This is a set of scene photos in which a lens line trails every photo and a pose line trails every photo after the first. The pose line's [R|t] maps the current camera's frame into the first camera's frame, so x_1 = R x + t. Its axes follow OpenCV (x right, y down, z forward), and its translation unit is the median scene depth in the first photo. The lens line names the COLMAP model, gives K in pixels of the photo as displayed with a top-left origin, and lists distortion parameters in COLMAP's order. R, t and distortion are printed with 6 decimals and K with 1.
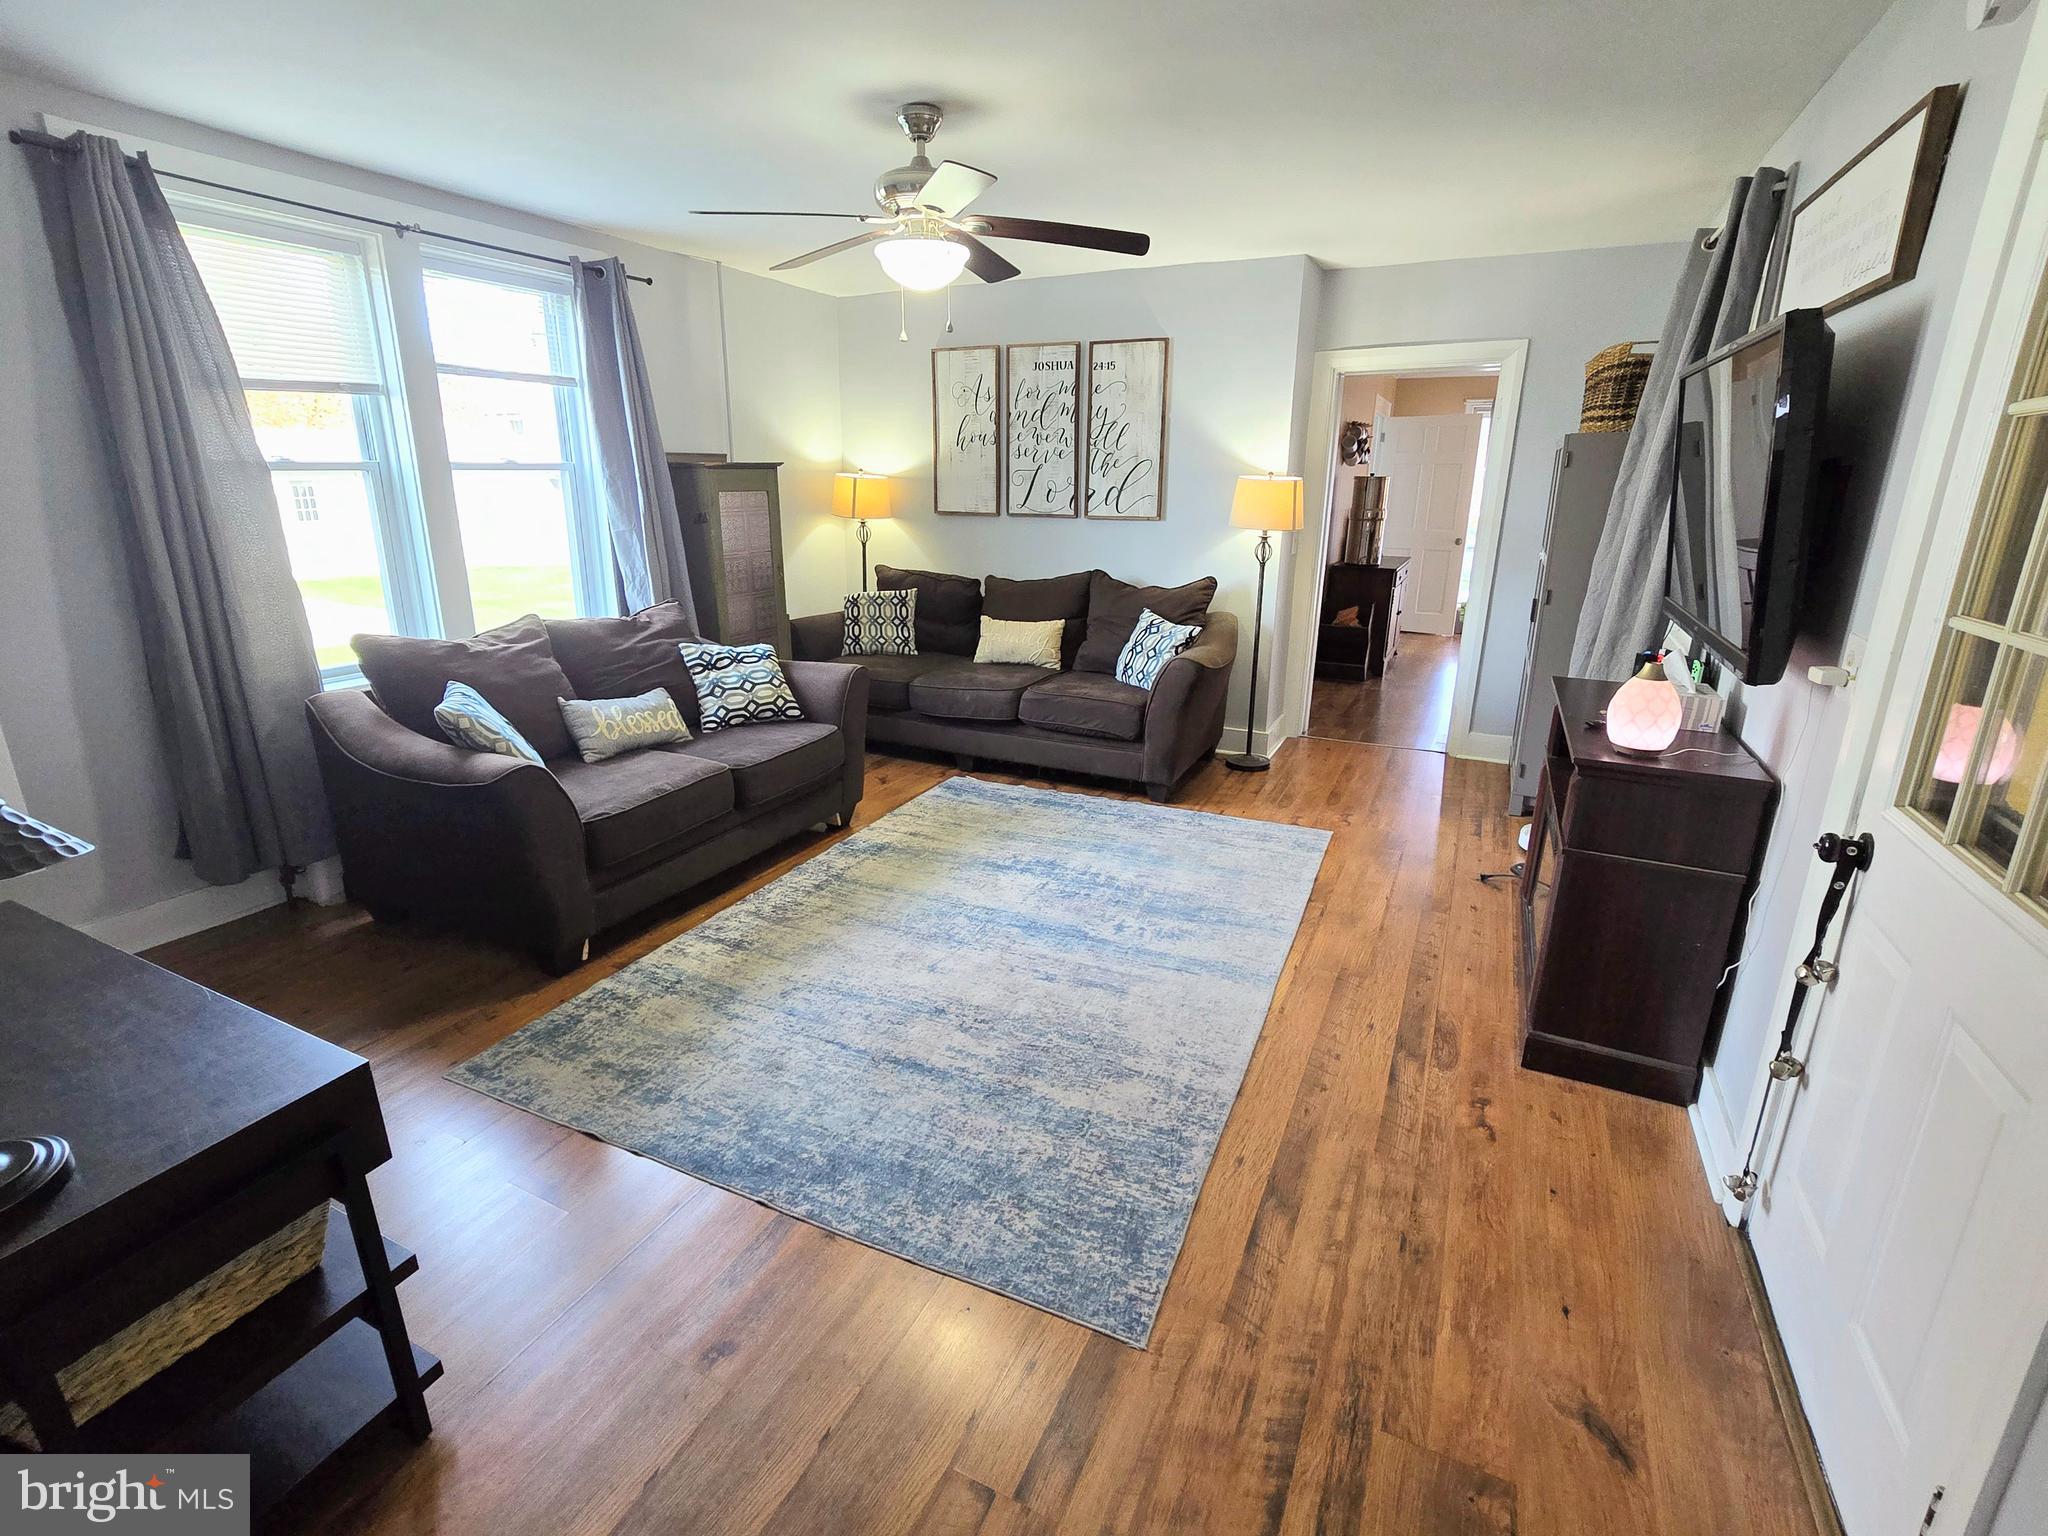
lens RADIAL K [[954.1, 0, 1017.7], [0, 954.1, 757.7], [0, 0, 1]] dist [-0.002707, -0.000222]
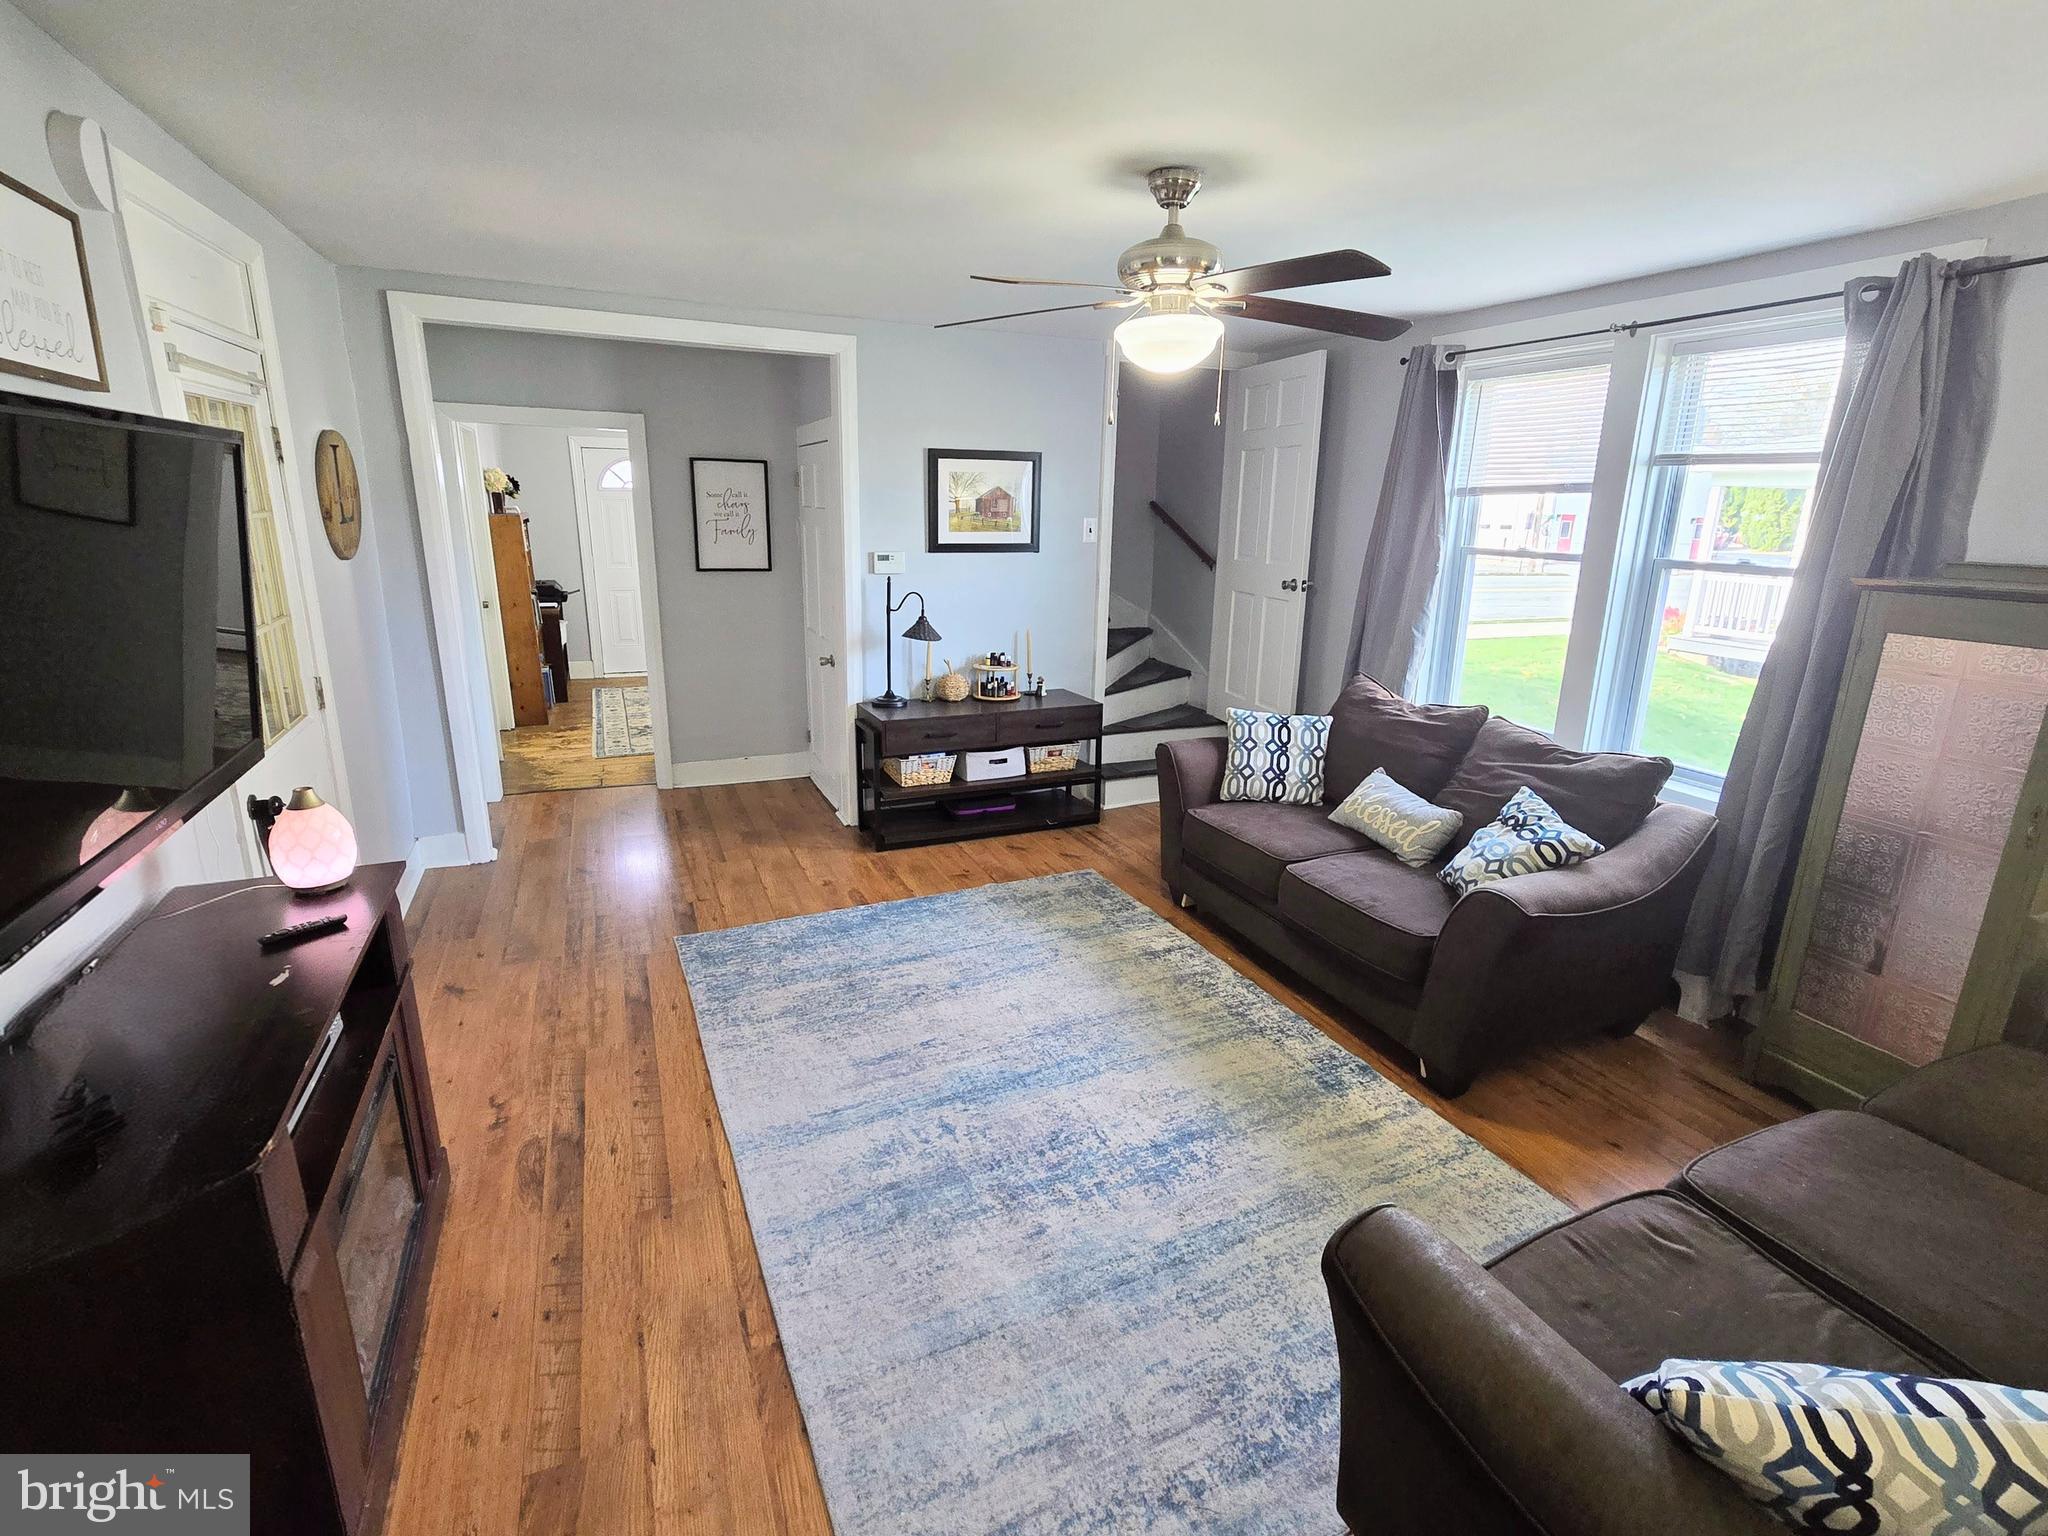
lens RADIAL K [[954.1, 0, 1024.0], [0, 954.1, 760.5], [0, 0, 1]] dist [-0.002707, -0.000222]
pose [[-0.648765, 0.182022, -0.738899, 0.641375], [-0.243281, 0.870408, 0.428023, -0.481900], [0.721053, 0.457447, -0.520408, 1.406950]]
